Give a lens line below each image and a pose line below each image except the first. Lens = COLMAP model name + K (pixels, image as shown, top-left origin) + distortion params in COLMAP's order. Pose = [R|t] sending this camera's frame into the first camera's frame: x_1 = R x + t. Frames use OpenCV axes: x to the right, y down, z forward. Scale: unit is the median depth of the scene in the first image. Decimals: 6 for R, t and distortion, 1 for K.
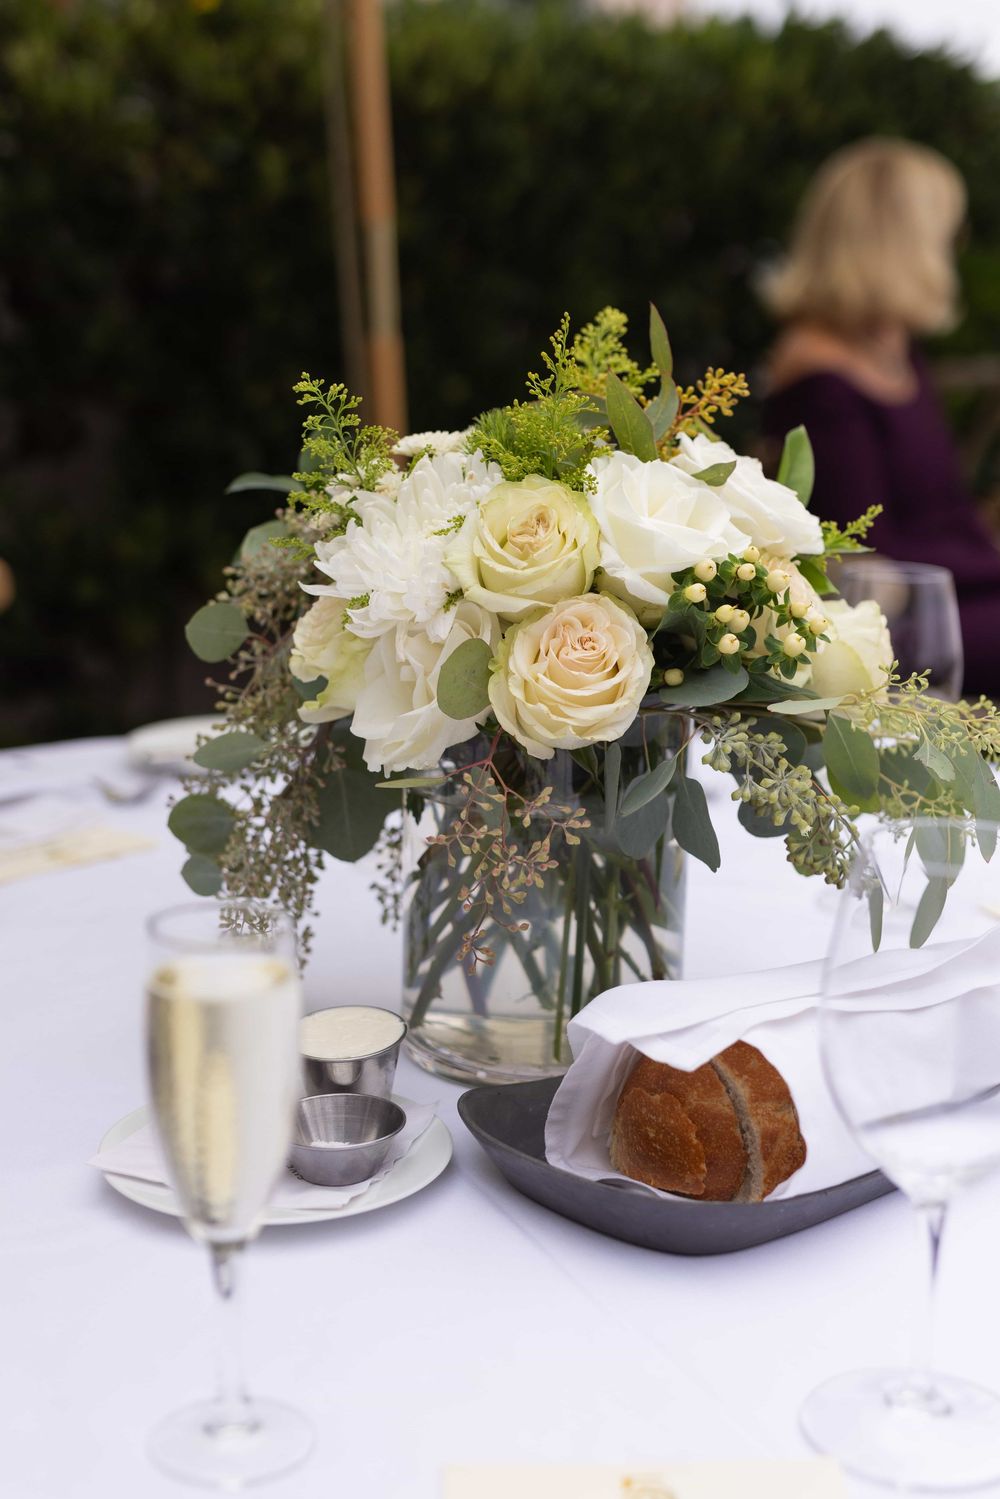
lens RADIAL K [[1763.1, 0, 500.0], [0, 1763.1, 749.5], [0, 0, 1]] dist [-0.010587, 0.001960]
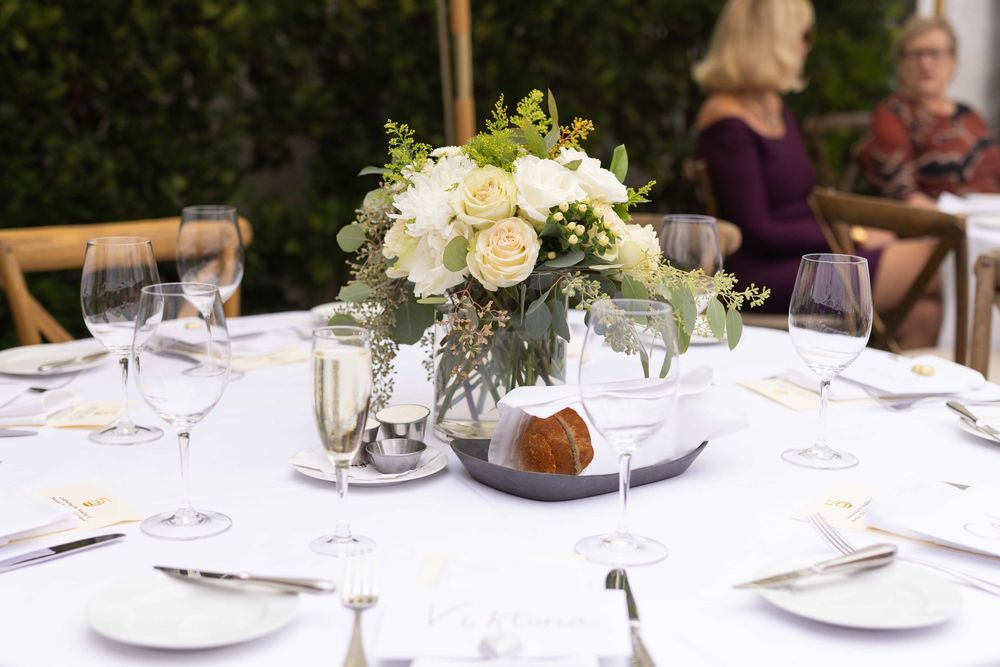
lens RADIAL K [[1176.2, 0, 500.0], [0, 1176.2, 333.5], [0, 0, 1]] dist [-0.010587, 0.001960]
pose [[0.998460, 0.012005, -0.054158, 0.114038], [-0.013651, 0.999453, -0.030131, 0.102225], [0.053767, 0.030824, 0.998078, -0.479737]]
